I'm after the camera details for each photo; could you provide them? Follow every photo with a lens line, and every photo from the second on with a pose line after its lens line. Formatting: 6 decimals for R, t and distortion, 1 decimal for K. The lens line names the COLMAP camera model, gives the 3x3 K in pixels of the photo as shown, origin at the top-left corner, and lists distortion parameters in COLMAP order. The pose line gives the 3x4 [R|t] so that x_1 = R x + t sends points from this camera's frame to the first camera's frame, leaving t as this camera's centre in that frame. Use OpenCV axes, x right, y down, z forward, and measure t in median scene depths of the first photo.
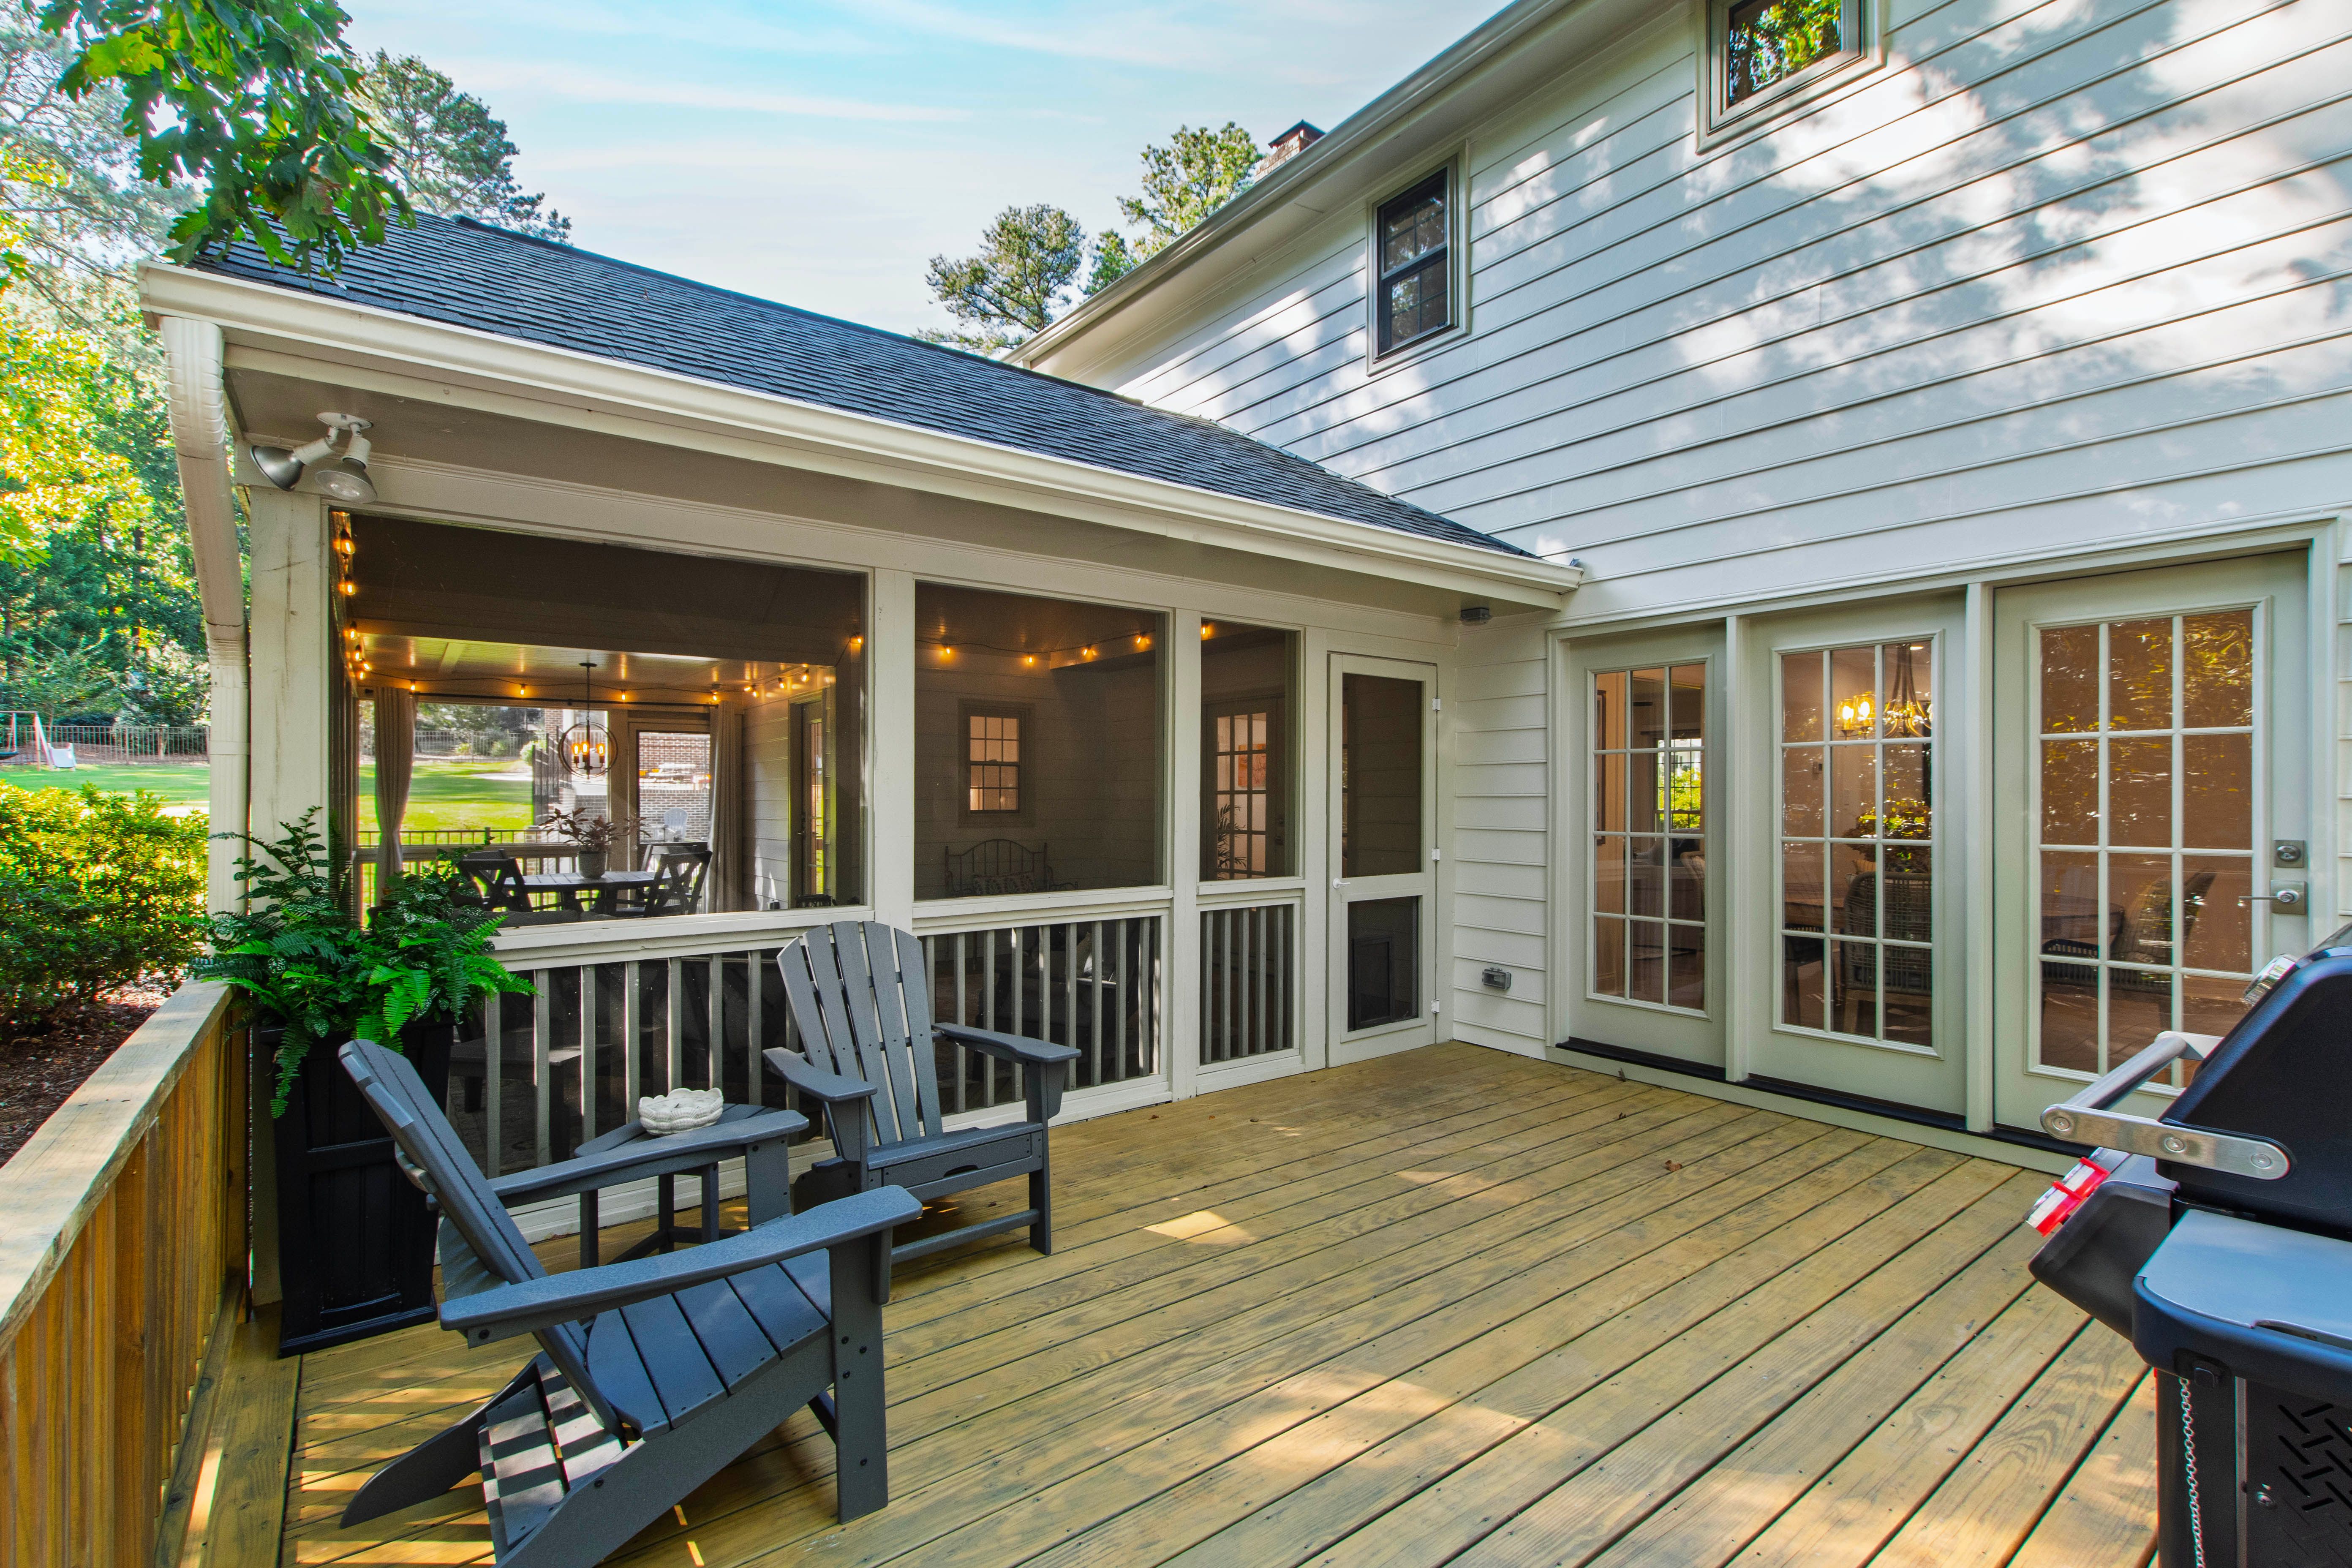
lens RADIAL K [[996.2, 0, 1164.6], [0, 996.2, 792.6], [0, 0, 1]] dist [0.002864, 0.000286]
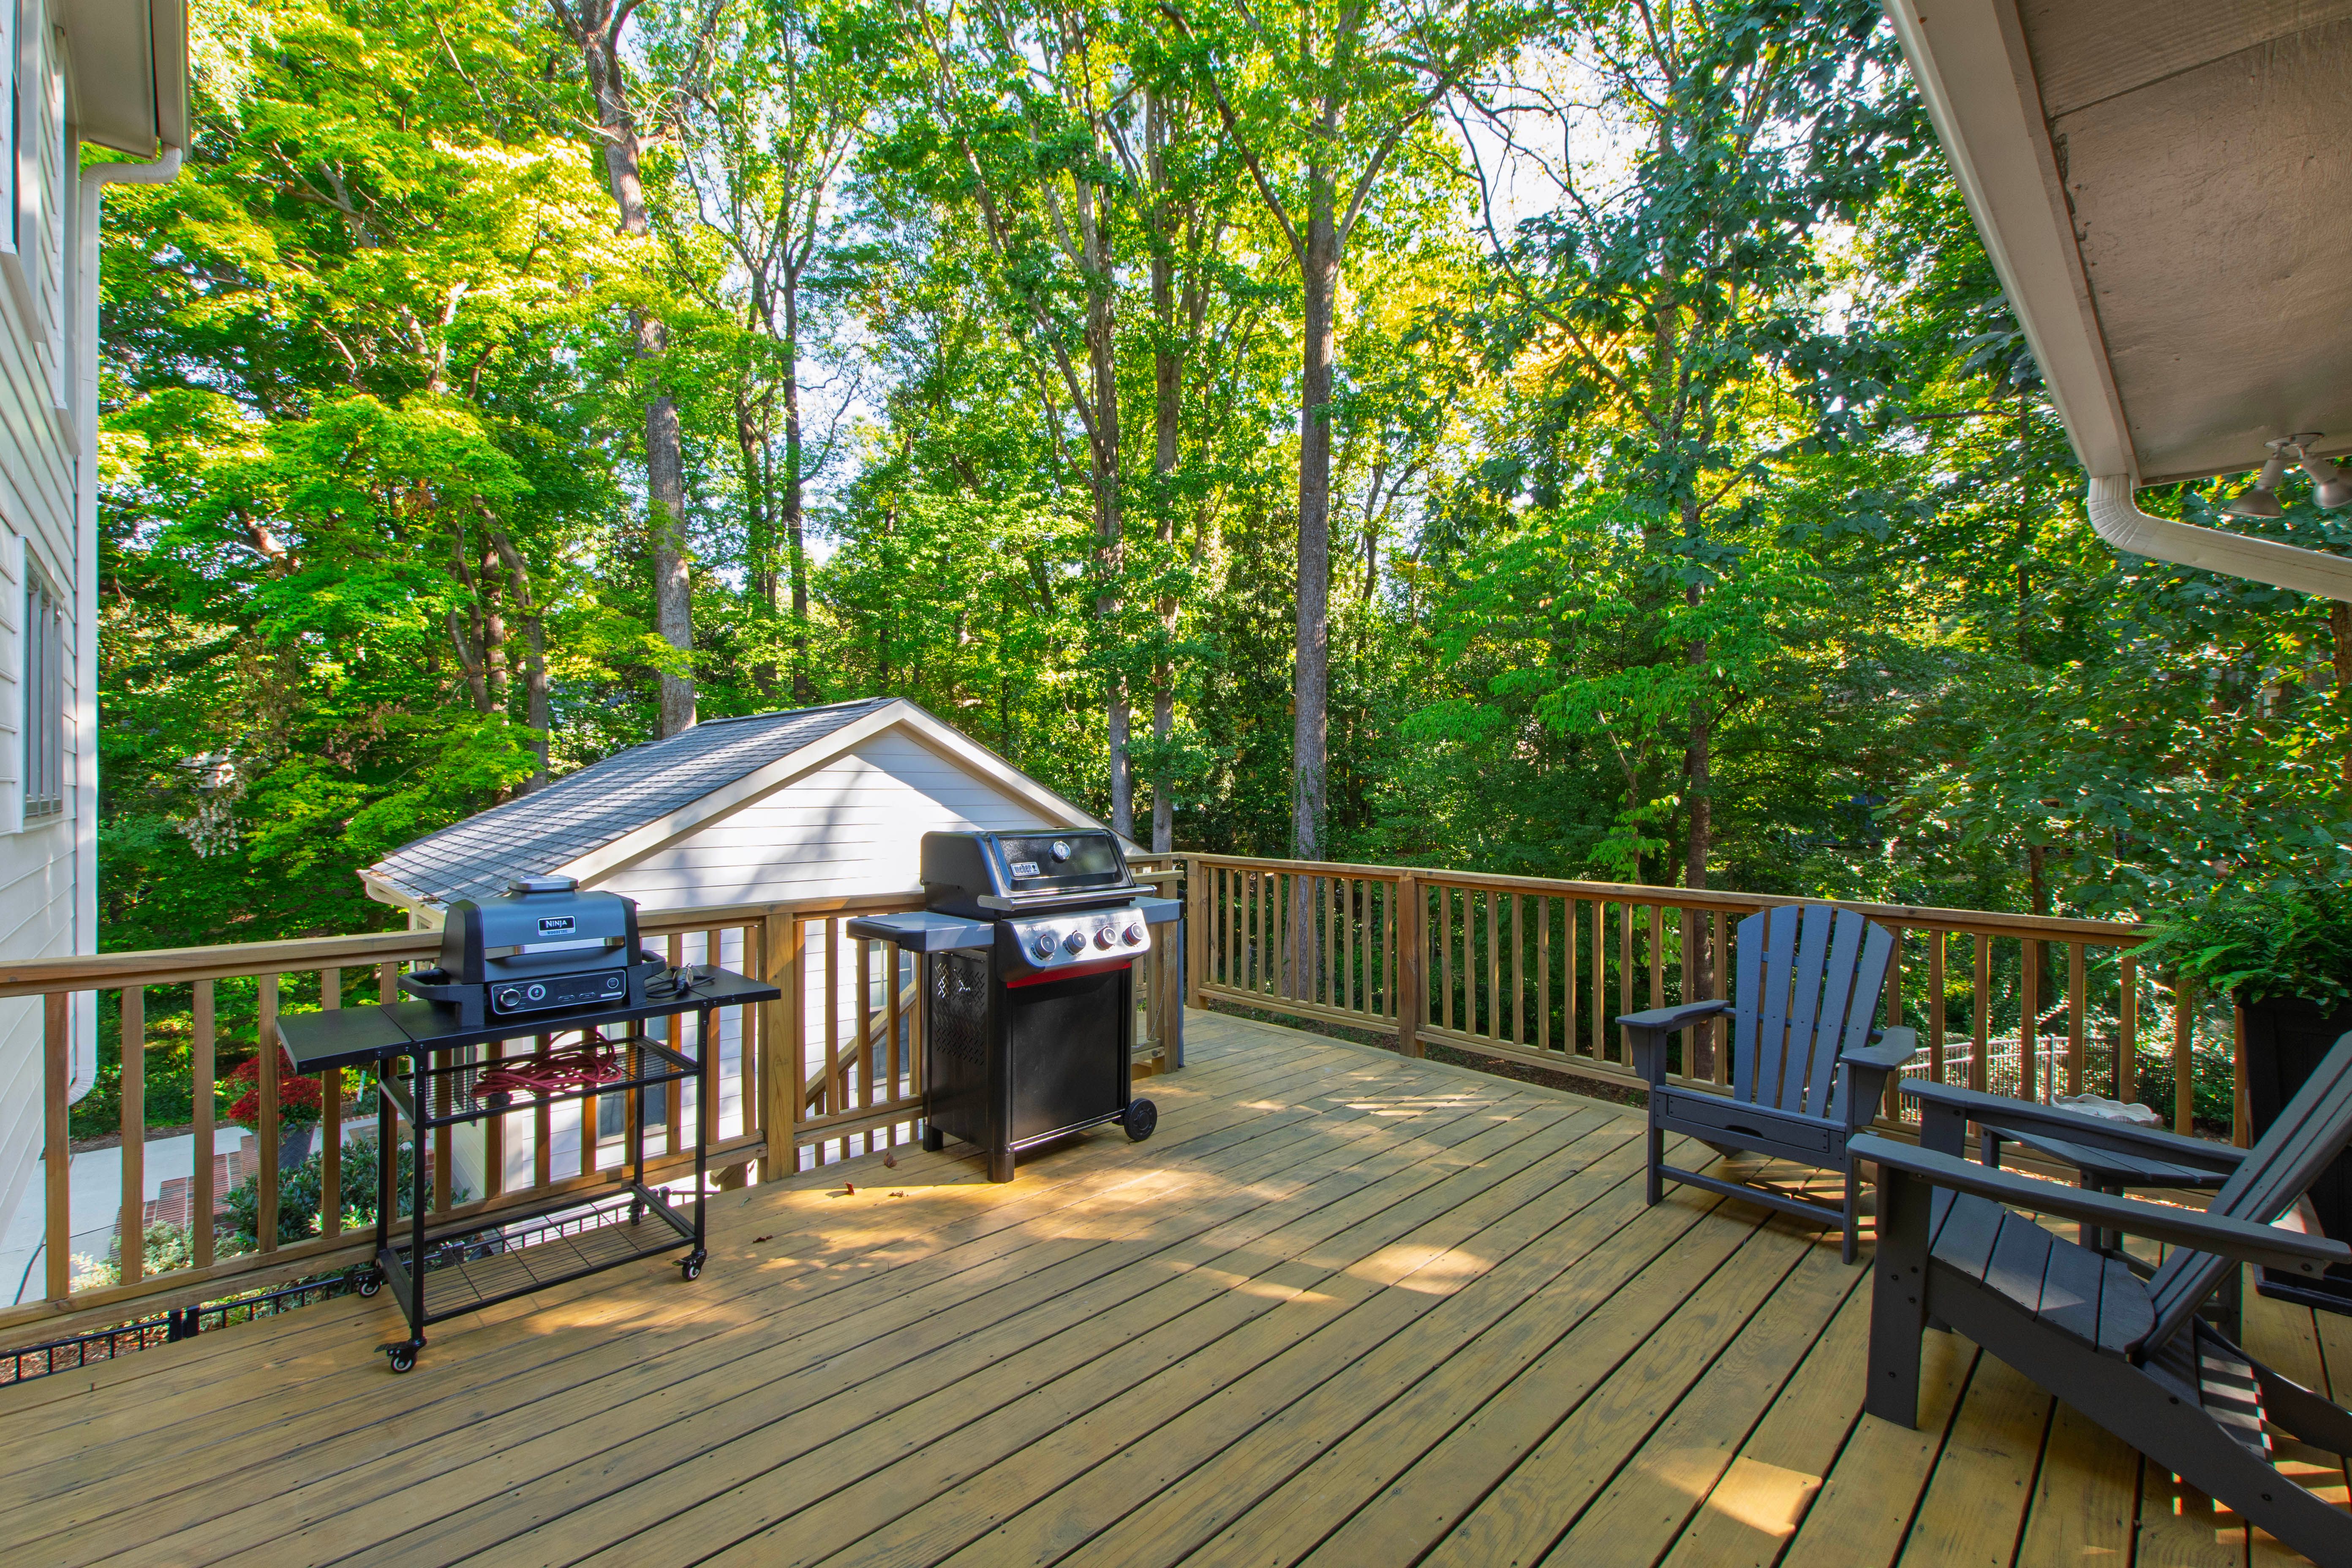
lens RADIAL K [[996.2, 0, 1164.6], [0, 996.2, 792.6], [0, 0, 1]] dist [0.002864, 0.000286]
pose [[-0.989500, -0.000964, -0.144532, 0.390217], [-0.000859, 0.999999, -0.000790, -0.006689], [0.144533, -0.000657, -0.989500, 1.247802]]
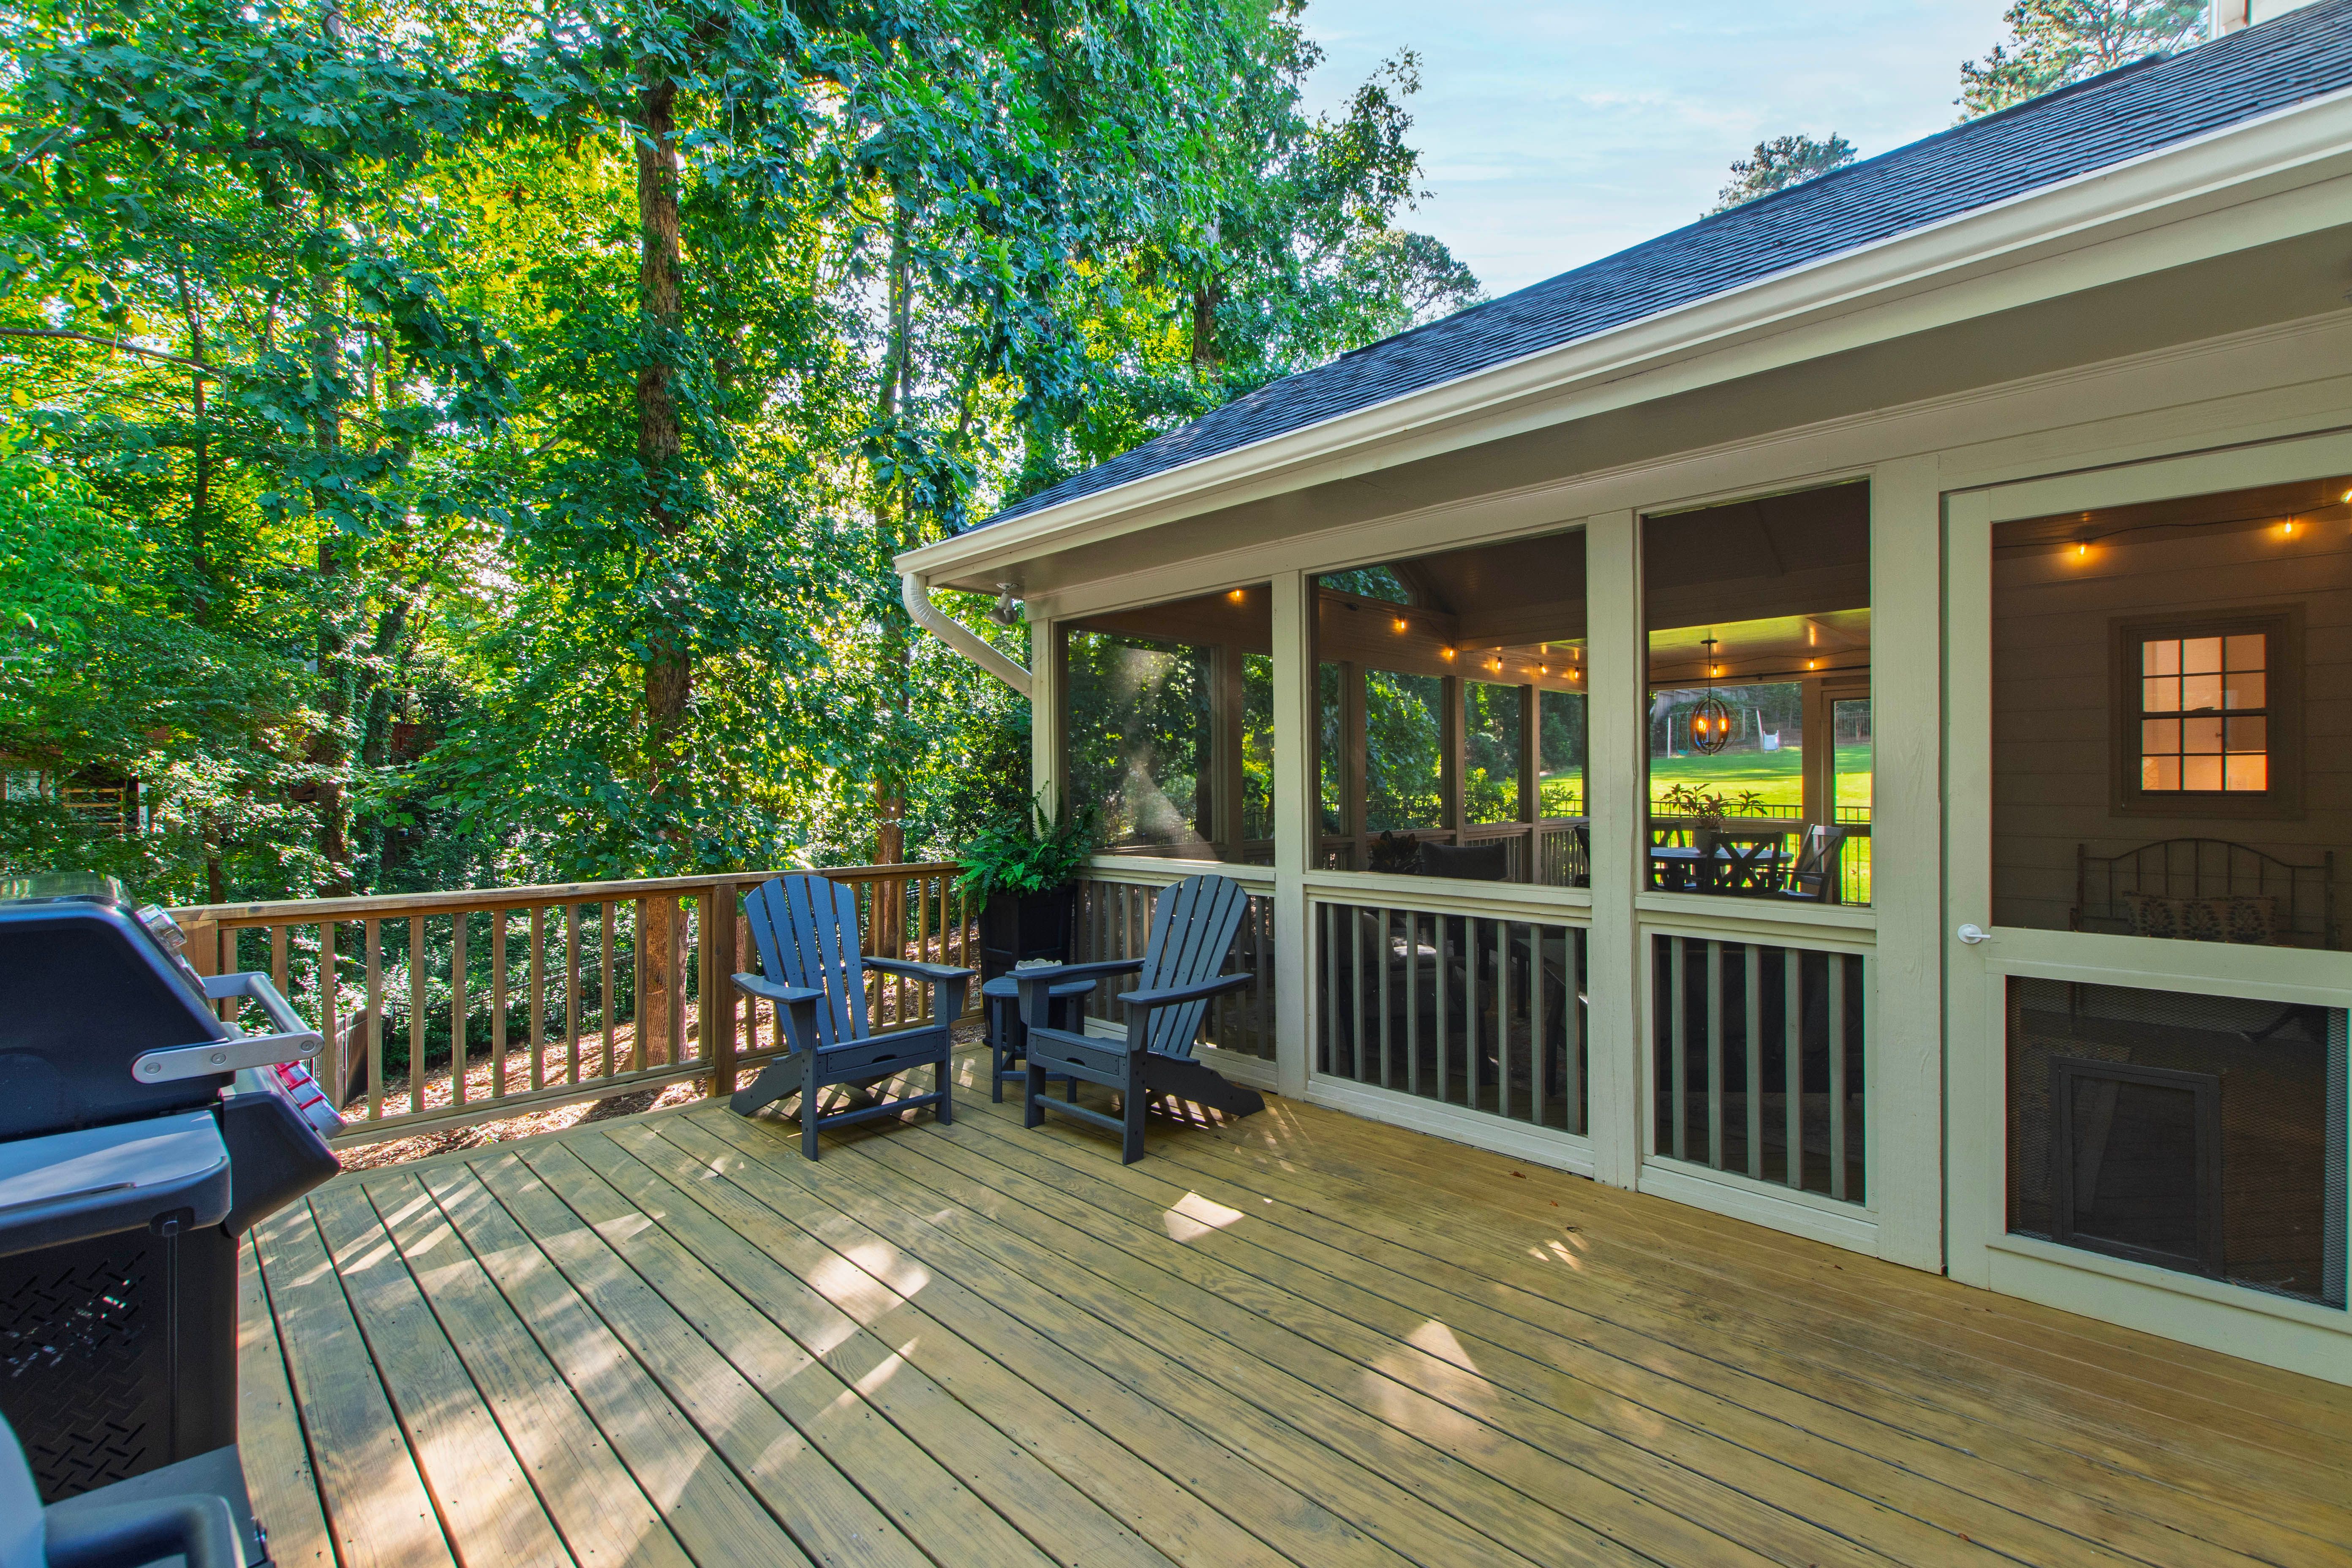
lens RADIAL K [[1040.2, 0, 1176.0], [0, 1040.2, 784.0], [0, 0, 1]] dist [0.003012, 0.000273]
pose [[0.162858, 0.004710, -0.986638, 0.817470], [0.010951, 0.999918, 0.006581, 0.006078], [0.986589, -0.011876, 0.162793, 0.643484]]
